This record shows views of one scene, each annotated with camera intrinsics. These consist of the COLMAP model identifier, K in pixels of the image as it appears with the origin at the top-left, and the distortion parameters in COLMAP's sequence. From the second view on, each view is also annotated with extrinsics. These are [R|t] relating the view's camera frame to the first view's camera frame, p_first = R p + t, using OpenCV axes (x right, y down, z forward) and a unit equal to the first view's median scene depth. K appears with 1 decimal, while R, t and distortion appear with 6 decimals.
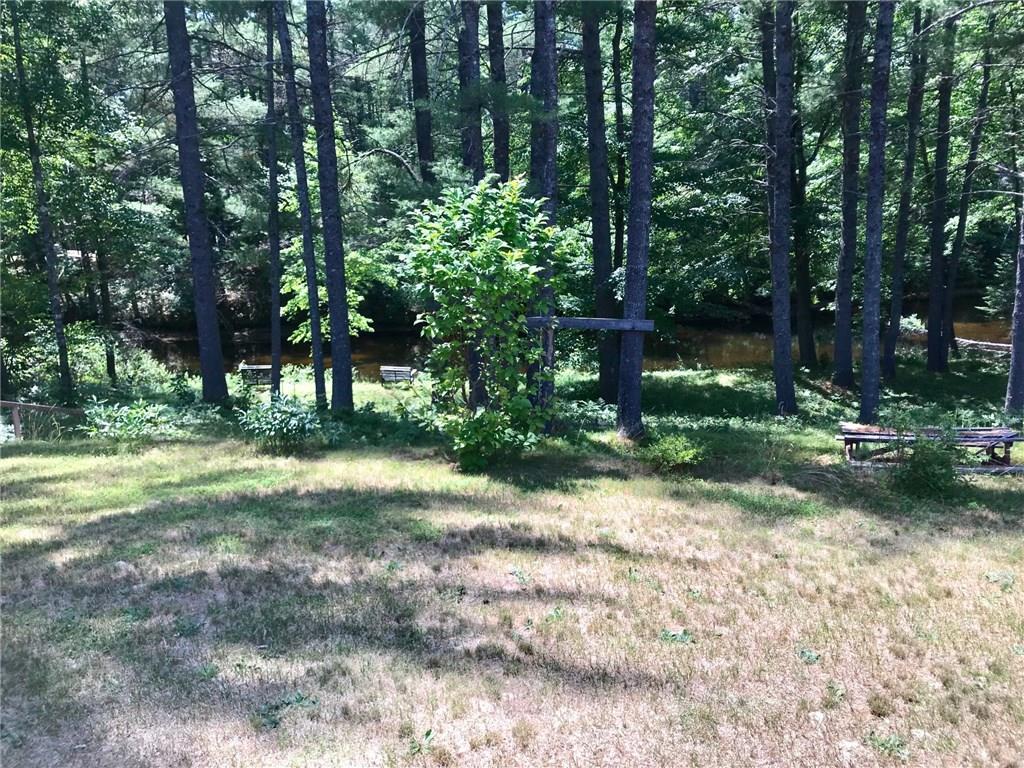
lens RADIAL K [[857.8, 0, 505.3], [0, 857.8, 385.3], [0, 0, 1]] dist [0.042681, -0.032902]
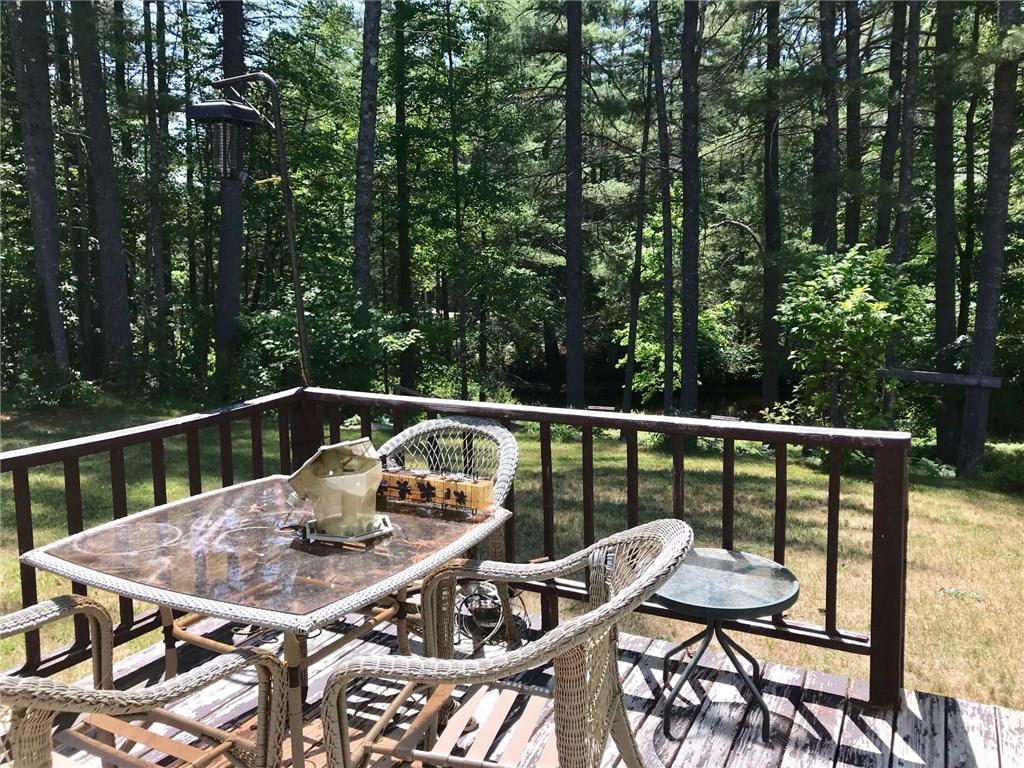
lens RADIAL K [[857.8, 0, 508.0], [0, 857.8, 374.3], [0, 0, 1]] dist [0.042681, -0.032902]
pose [[0.938968, 0.053086, -0.339884, -0.036130], [-0.082645, 0.993896, -0.073080, 0.048717], [0.333930, 0.096709, 0.937624, -0.208978]]
